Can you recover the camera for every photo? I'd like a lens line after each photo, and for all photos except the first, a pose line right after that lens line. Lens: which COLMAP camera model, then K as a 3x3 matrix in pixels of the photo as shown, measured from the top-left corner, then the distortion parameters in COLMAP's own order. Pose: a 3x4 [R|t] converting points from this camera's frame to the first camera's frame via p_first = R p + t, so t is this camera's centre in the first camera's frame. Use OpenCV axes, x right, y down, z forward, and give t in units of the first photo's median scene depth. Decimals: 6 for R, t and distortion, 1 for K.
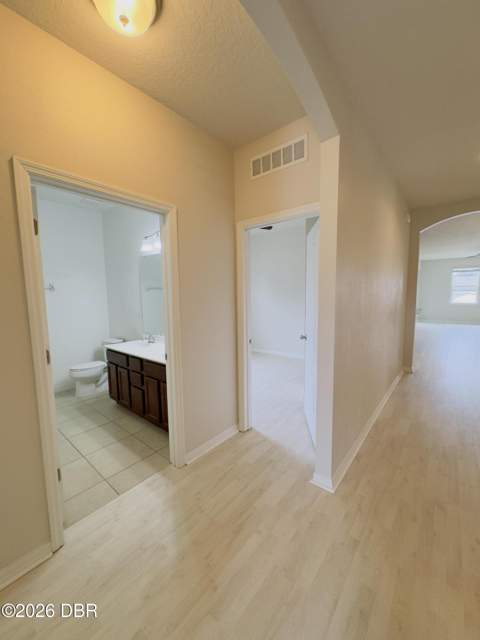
lens RADIAL K [[255.9, 0, 242.1], [0, 255.9, 320.6], [0, 0, 1]] dist [0.000887, -0.000118]
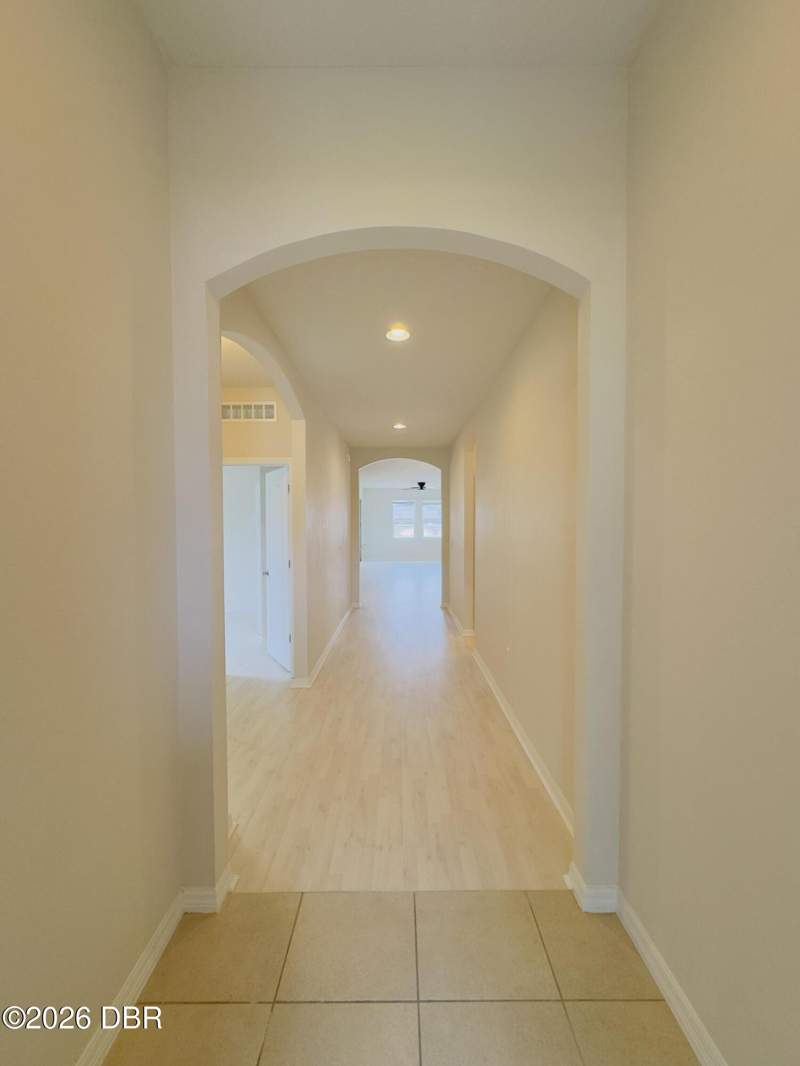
lens RADIAL K [[426.3, 0, 403.4], [0, 426.3, 534.0], [0, 0, 1]] dist [0.000887, -0.000118]
pose [[0.767536, -0.004642, 0.640989, -0.432031], [0.057490, 0.996442, -0.061623, 0.047743], [-0.638423, 0.084148, 0.765072, -0.655134]]
